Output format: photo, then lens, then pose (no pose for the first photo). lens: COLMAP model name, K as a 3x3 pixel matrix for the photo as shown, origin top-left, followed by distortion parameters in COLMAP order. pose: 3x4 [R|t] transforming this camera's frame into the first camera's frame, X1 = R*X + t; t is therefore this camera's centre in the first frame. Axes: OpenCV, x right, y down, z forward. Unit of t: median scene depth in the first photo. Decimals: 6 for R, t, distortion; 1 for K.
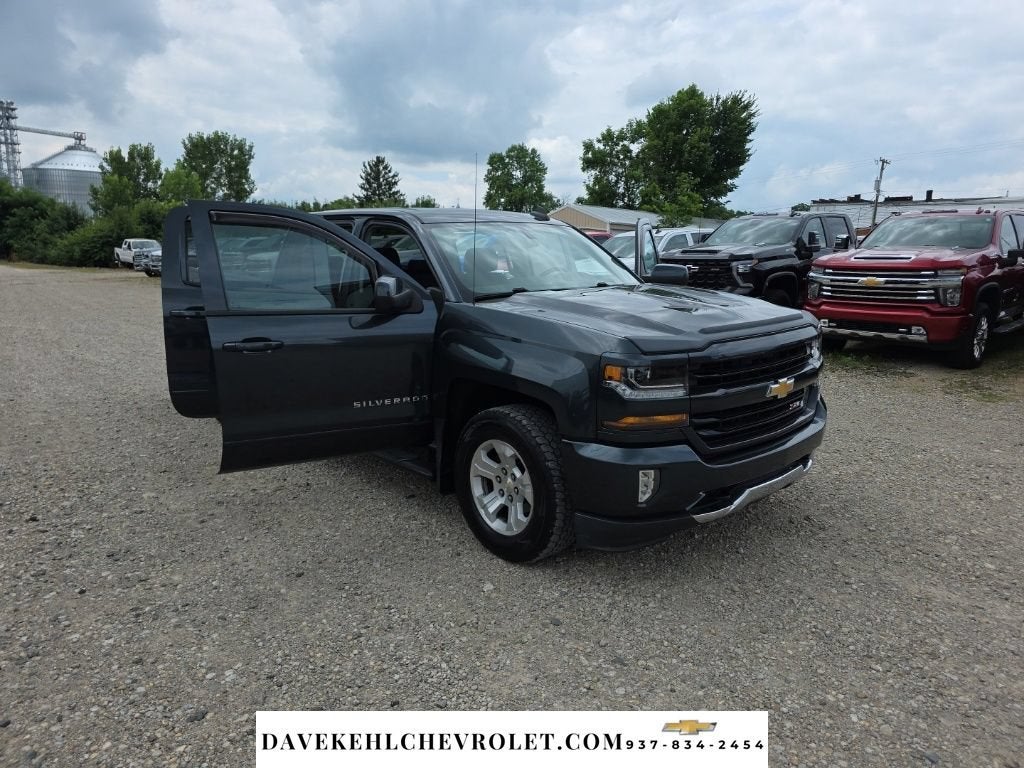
lens RADIAL K [[689.2, 0, 522.3], [0, 689.2, 385.2], [0, 0, 1]] dist [0.042001, -0.036373]
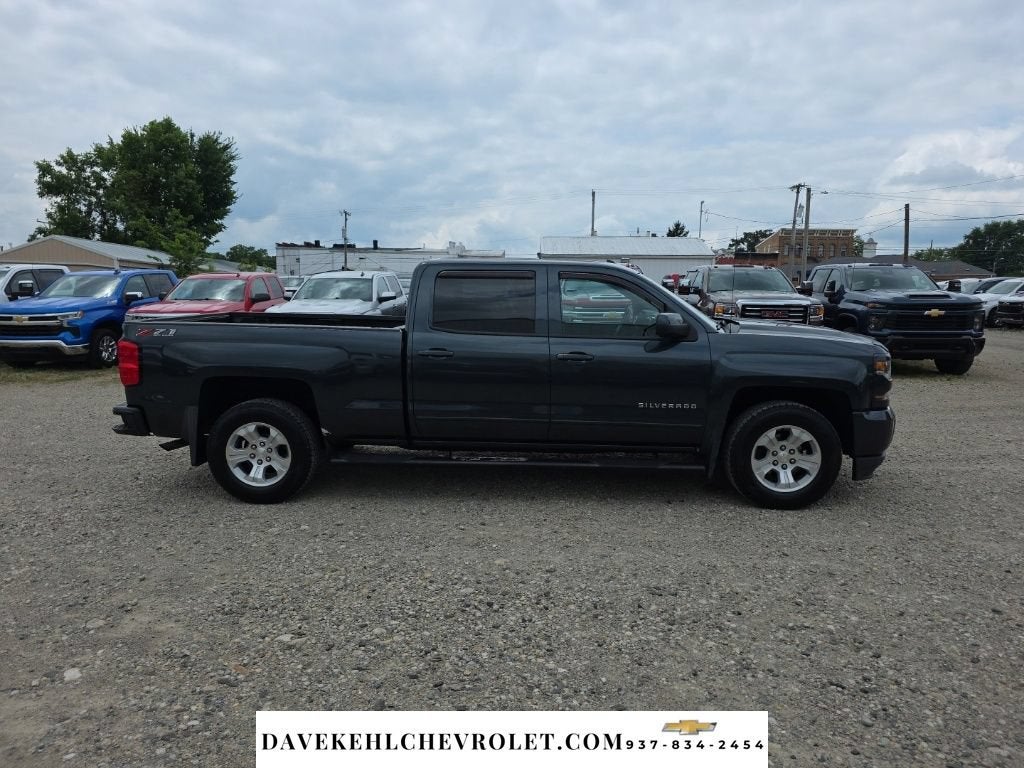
lens RADIAL K [[689.2, 0, 512.4], [0, 689.2, 384.7], [0, 0, 1]] dist [0.042001, -0.036373]
pose [[0.723591, -0.096860, 0.683399, -0.417846], [0.135209, 0.990813, -0.002730, -0.022622], [-0.676857, 0.094377, 0.730040, 0.096970]]
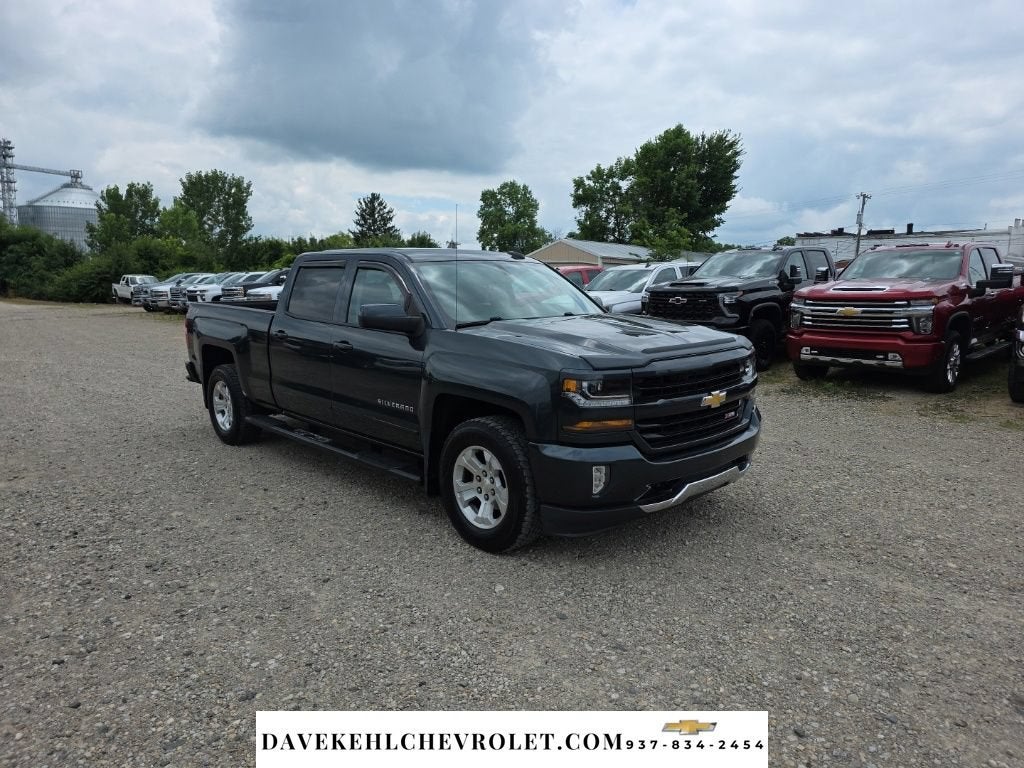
lens RADIAL K [[689.2, 0, 525.3], [0, 689.2, 379.9], [0, 0, 1]] dist [0.042001, -0.036373]
pose [[0.999864, -0.007987, 0.014420, -0.008320], [0.008753, 0.998511, -0.053848, 0.007860], [-0.013968, 0.053967, 0.998445, -0.045420]]
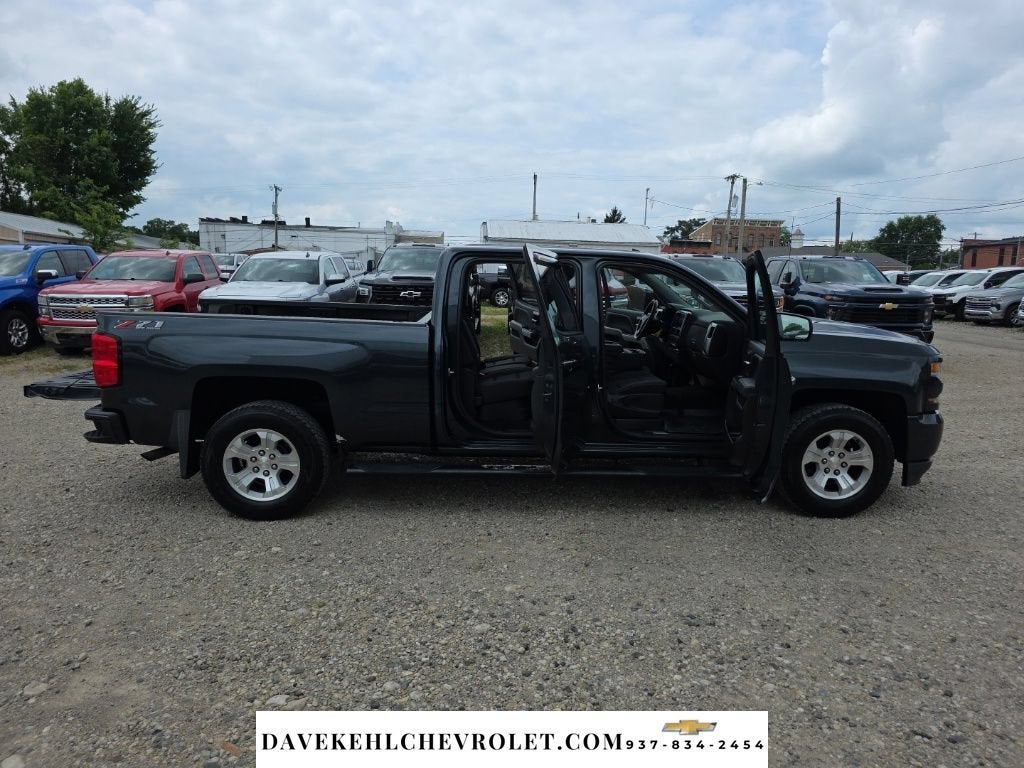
lens RADIAL K [[692.4, 0, 520.9], [0, 692.4, 379.5], [0, 0, 1]] dist [0.042023, -0.038156]
pose [[0.648391, -0.105990, 0.753893, -0.415843], [0.130369, 0.991092, 0.027213, -0.036564], [-0.750062, 0.080640, 0.656433, 0.146150]]
